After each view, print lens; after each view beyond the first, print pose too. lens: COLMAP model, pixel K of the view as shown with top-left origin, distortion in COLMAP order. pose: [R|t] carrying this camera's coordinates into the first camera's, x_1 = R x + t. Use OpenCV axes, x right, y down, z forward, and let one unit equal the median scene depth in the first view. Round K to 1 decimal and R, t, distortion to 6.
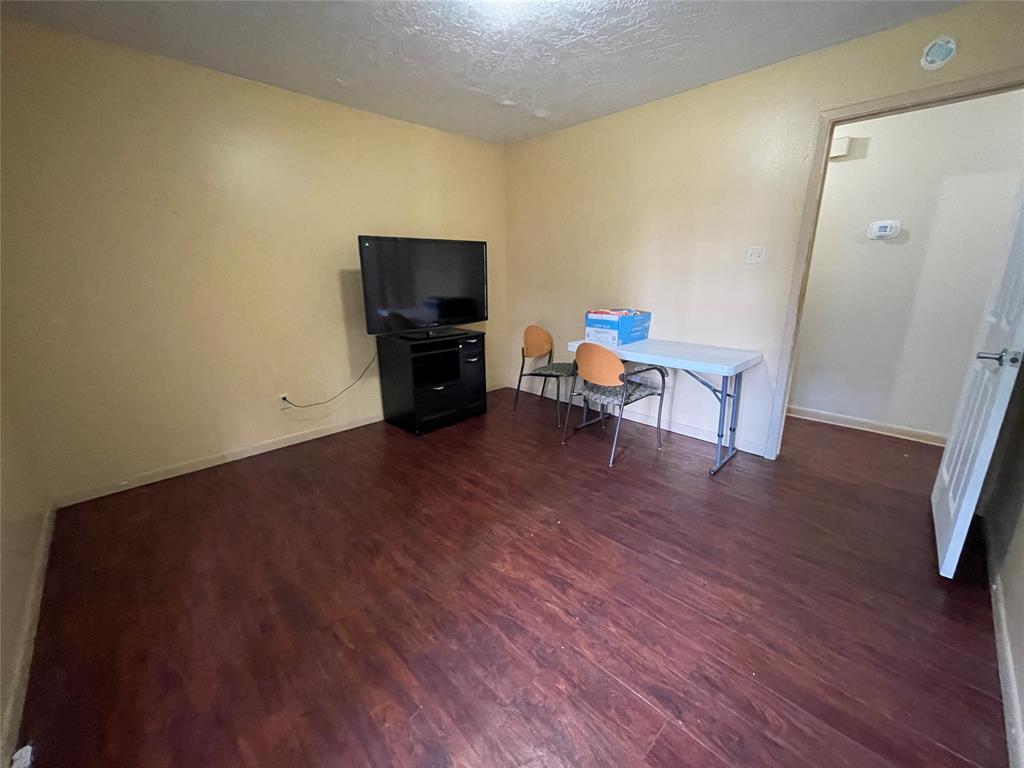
lens RADIAL K [[409.1, 0, 510.0], [0, 409.1, 384.8], [0, 0, 1]] dist [-0.006139, -0.000567]
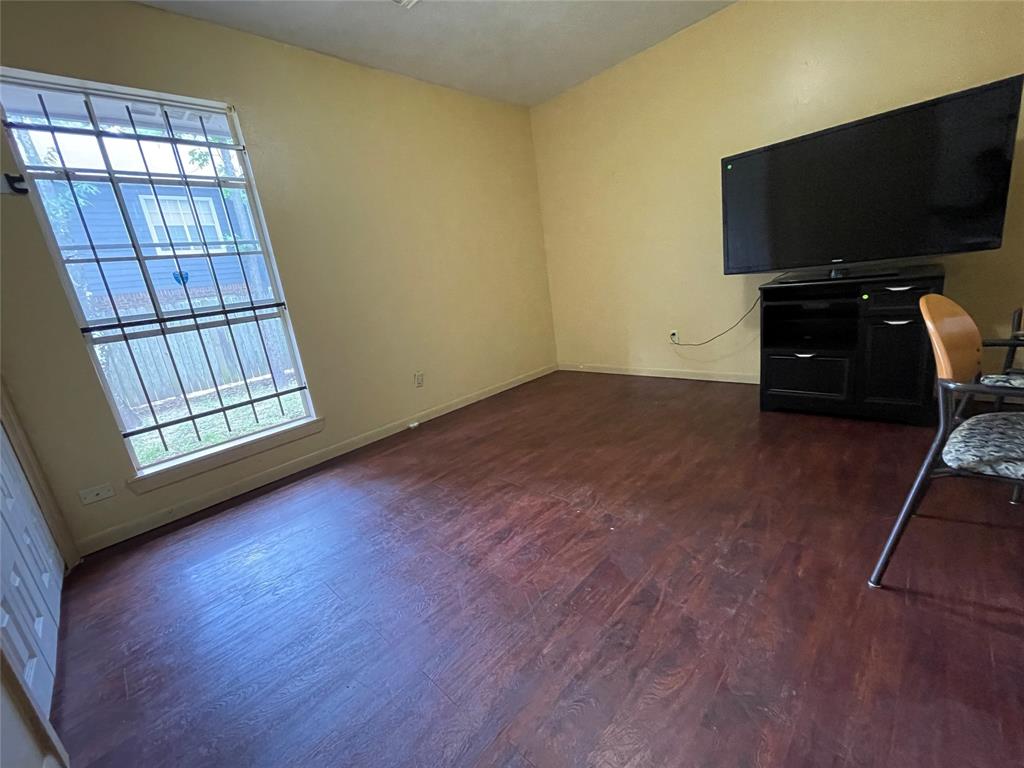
lens RADIAL K [[409.1, 0, 510.9], [0, 409.1, 382.3], [0, 0, 1]] dist [-0.006139, -0.000567]
pose [[0.036737, 0.254919, -0.966264, 0.795926], [-0.136979, 0.959075, 0.247814, -0.083565], [0.989893, 0.123254, 0.070152, 0.758017]]
